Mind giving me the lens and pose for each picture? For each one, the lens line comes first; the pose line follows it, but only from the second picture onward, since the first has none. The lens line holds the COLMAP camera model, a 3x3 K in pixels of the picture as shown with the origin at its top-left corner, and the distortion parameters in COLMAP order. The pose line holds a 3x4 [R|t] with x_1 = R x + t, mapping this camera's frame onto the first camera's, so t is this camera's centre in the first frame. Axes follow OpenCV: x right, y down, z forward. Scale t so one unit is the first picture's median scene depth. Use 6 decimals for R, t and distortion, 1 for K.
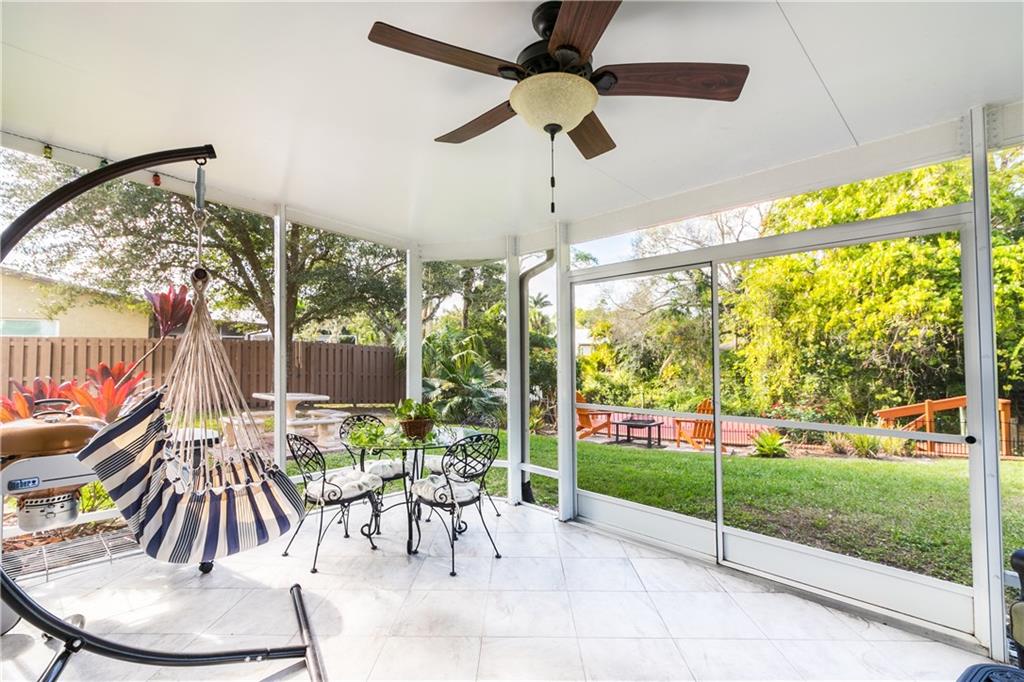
lens RADIAL K [[475.6, 0, 512.0], [0, 475.6, 341.0], [0, 0, 1]] dist [-0.001471, -0.000822]
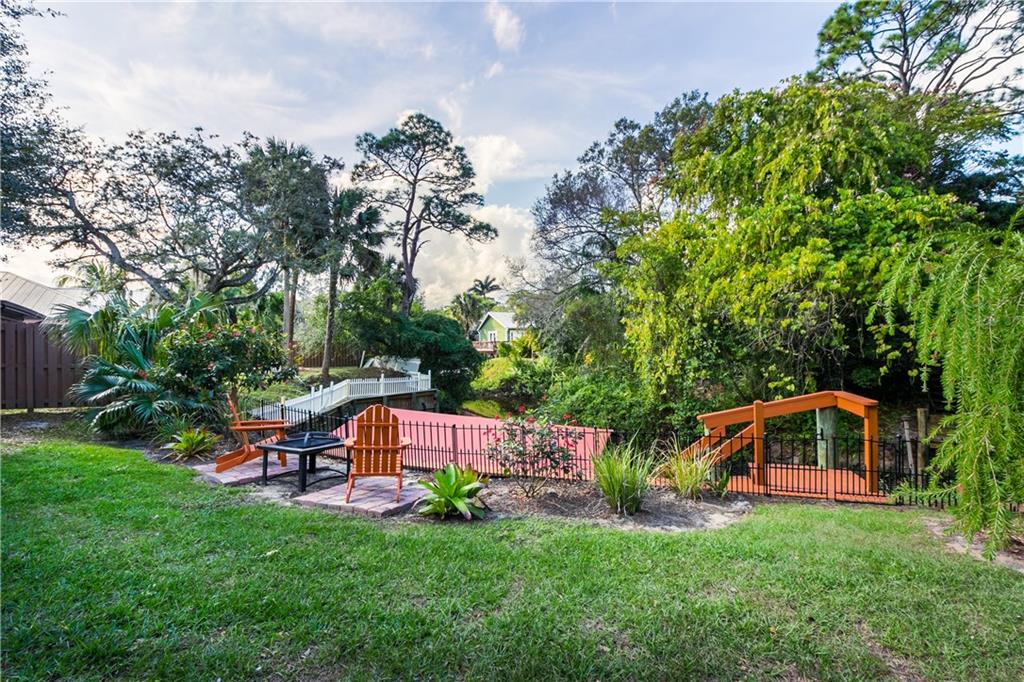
lens RADIAL K [[475.6, 0, 512.0], [0, 475.6, 341.0], [0, 0, 1]] dist [-0.001471, -0.000822]
pose [[0.997407, -0.008055, 0.071517, 0.277676], [0.005989, 0.999560, 0.029060, 0.014737], [-0.071719, -0.028556, 0.997016, 0.221020]]
